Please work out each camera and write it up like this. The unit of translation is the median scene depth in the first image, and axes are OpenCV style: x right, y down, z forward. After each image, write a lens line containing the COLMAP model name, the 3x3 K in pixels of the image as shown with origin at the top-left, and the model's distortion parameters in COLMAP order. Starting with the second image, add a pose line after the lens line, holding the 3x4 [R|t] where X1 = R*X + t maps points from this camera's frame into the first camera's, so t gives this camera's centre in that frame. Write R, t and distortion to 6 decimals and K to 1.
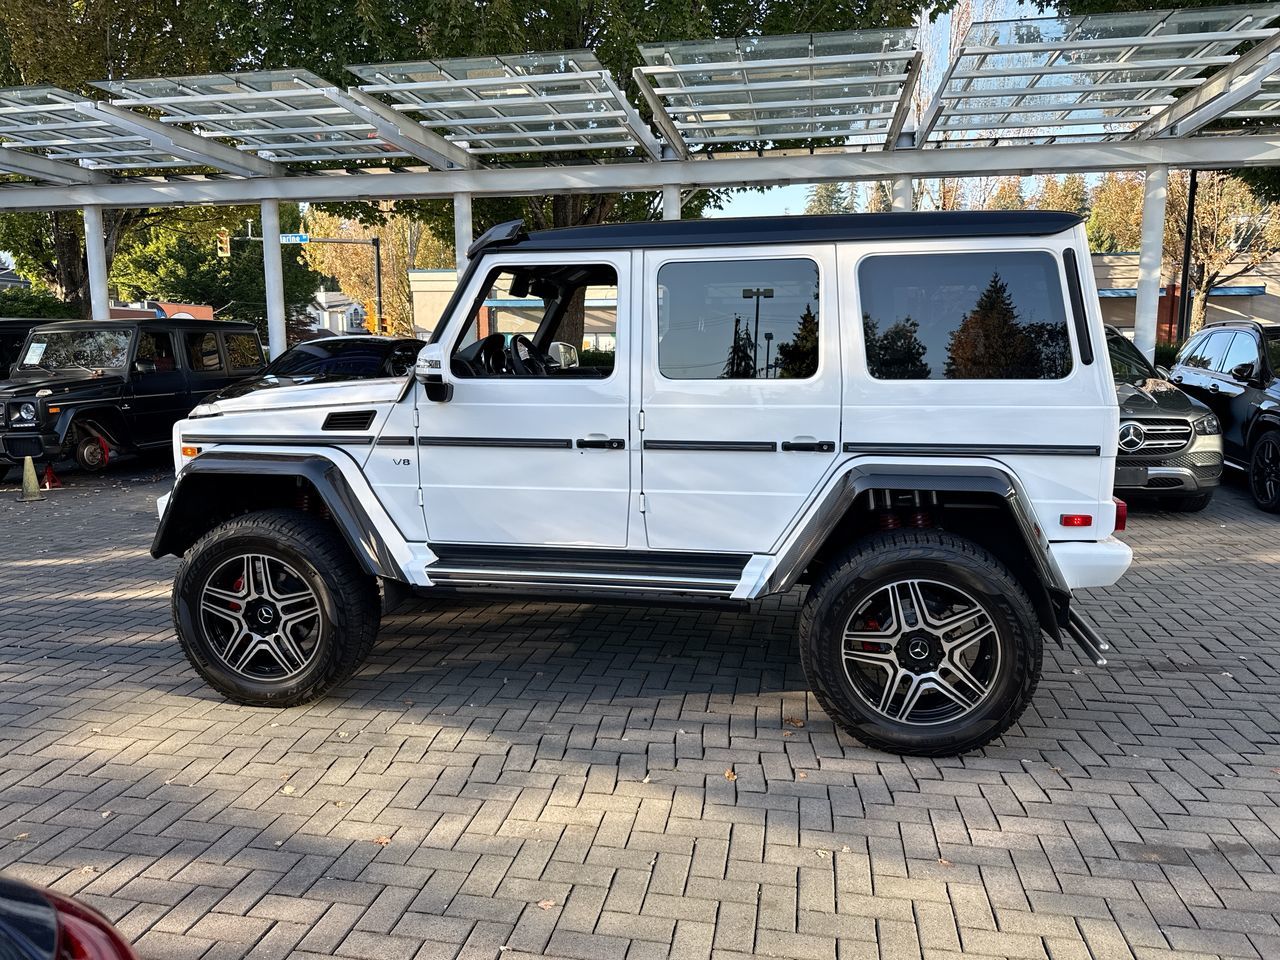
lens RADIAL K [[904.9, 0, 632.2], [0, 904.9, 480.5], [0, 0, 1]] dist [0.041853, -0.053355]
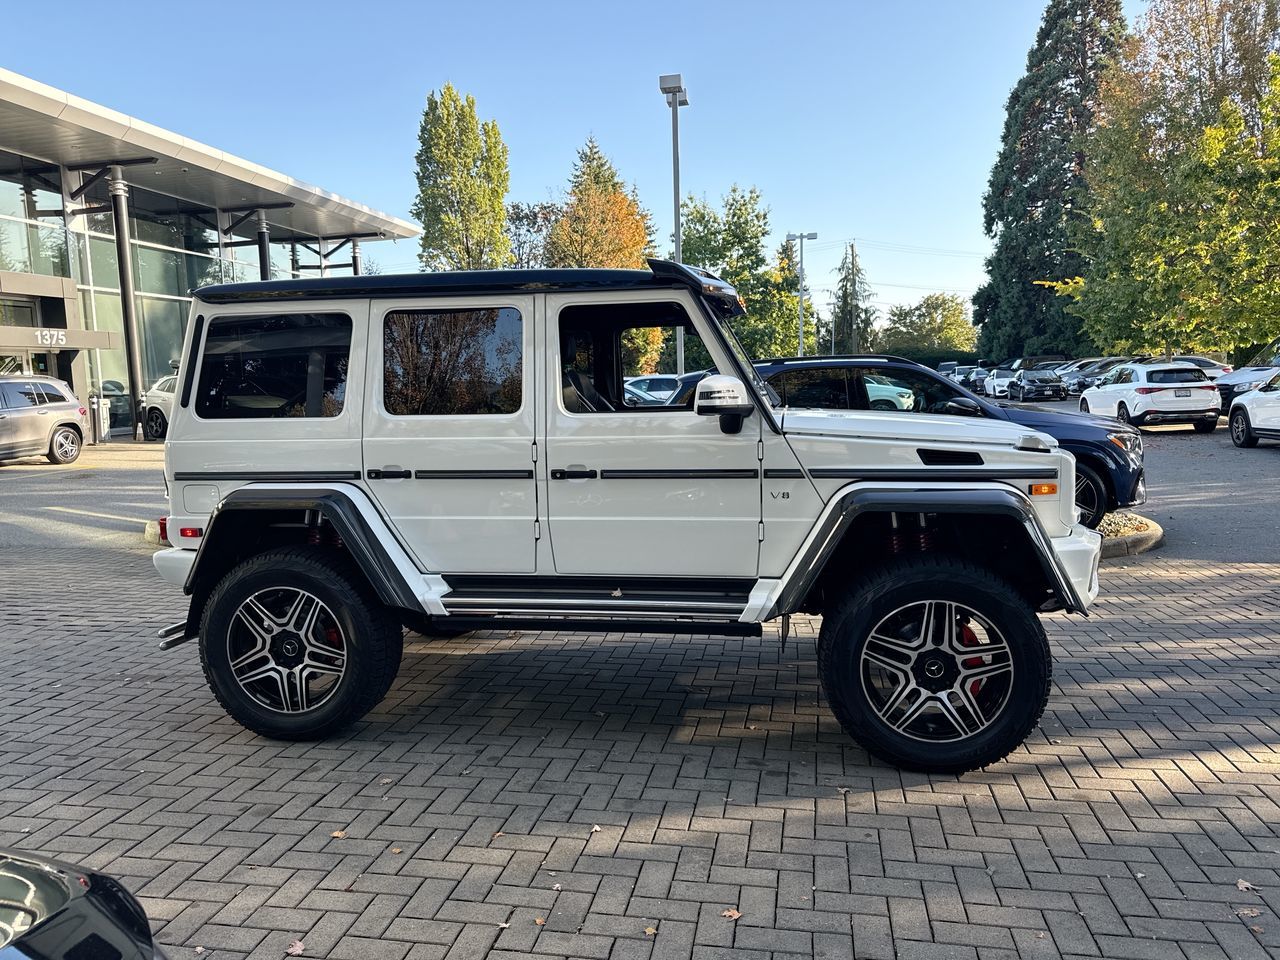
lens RADIAL K [[899.4, 0, 639.3], [0, 899.4, 490.3], [0, 0, 1]] dist [0.040835, -0.058478]
pose [[-0.999395, 0.030698, -0.016378, -0.017480], [0.025408, 0.965470, 0.259274, -0.339266], [0.023771, 0.258701, -0.965665, 2.302182]]
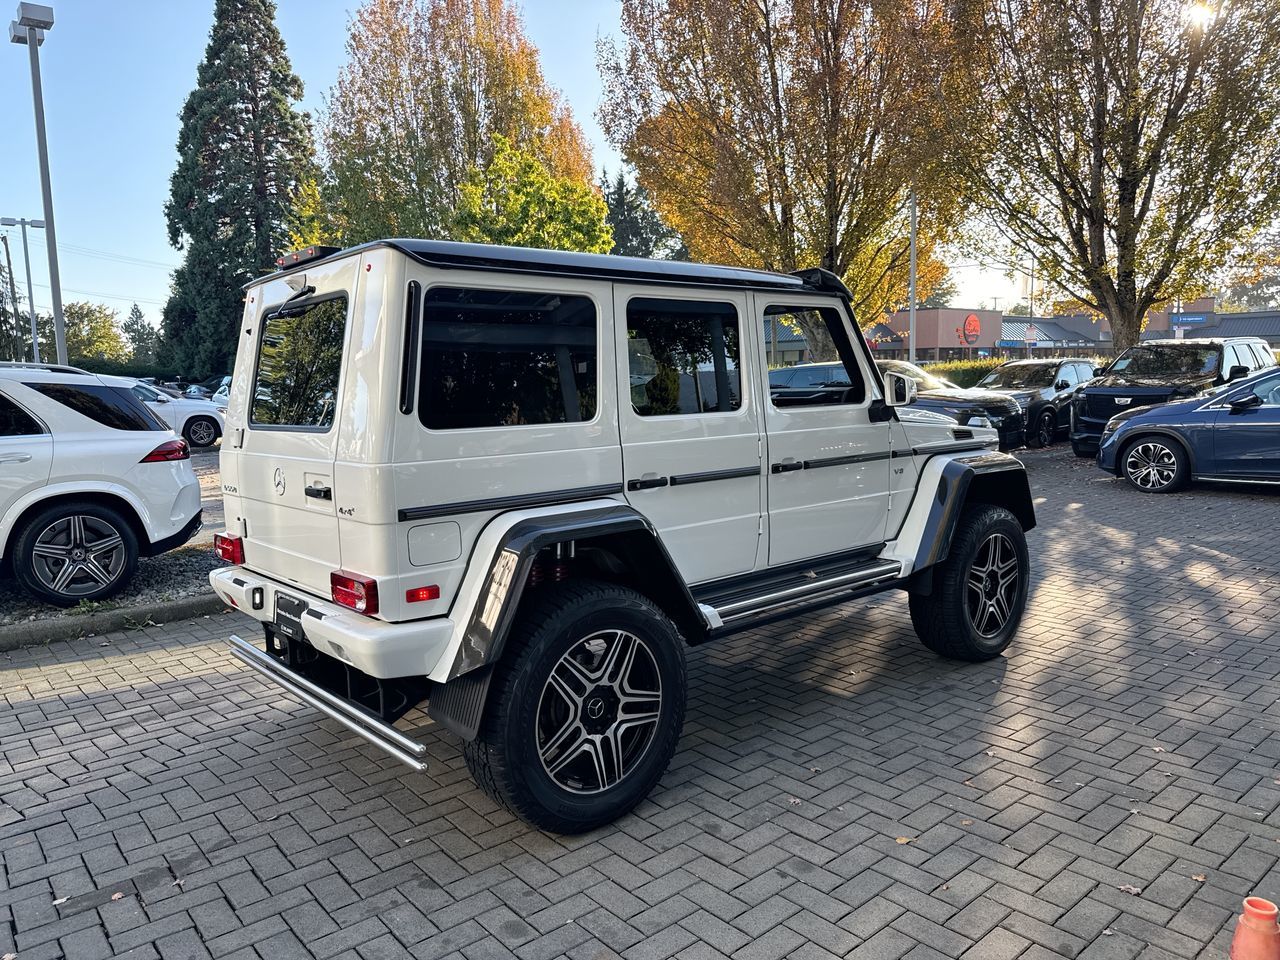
lens RADIAL K [[907.4, 0, 631.8], [0, 907.4, 482.6], [0, 0, 1]] dist [0.009214, -0.008839]
pose [[-0.620694, 0.109430, -0.776379, 0.960629], [-0.083748, 0.975294, 0.204421, -0.281745], [0.779567, 0.191903, -0.596195, 1.823680]]
